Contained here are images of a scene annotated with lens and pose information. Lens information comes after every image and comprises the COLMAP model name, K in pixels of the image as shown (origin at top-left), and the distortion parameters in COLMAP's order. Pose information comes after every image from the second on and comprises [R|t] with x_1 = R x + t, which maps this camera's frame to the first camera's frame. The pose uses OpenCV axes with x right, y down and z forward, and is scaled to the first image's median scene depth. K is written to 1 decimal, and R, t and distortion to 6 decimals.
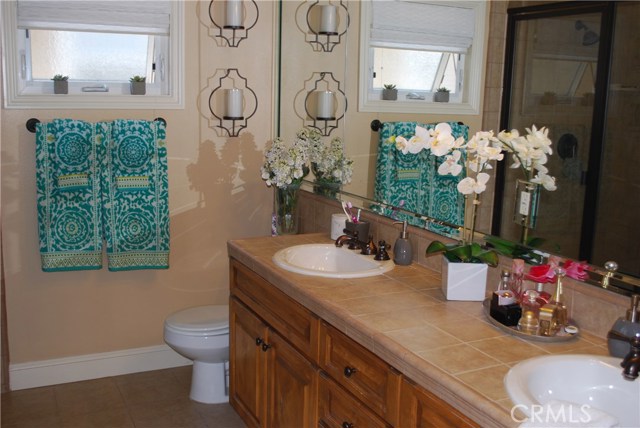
lens RADIAL K [[706.8, 0, 318.1], [0, 706.8, 216.2], [0, 0, 1]] dist [-0.015374, 0.000000]
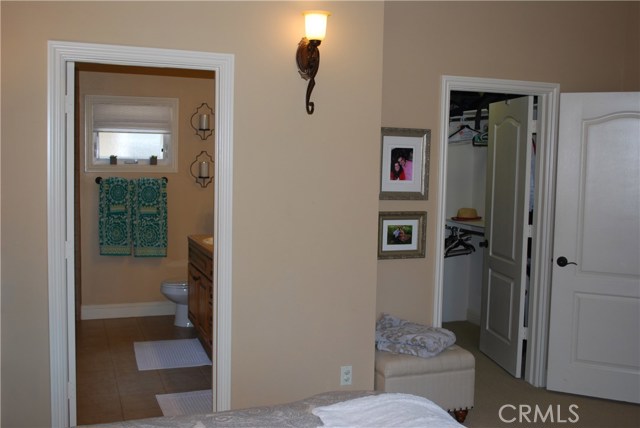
lens RADIAL K [[706.8, 0, 321.5], [0, 706.8, 213.6], [0, 0, 1]] dist [-0.015374, 0.000000]
pose [[0.996885, -0.003089, -0.078806, 0.356634], [-0.005525, 0.994042, -0.108854, 0.166937], [0.078673, 0.108950, 0.990929, -0.859646]]
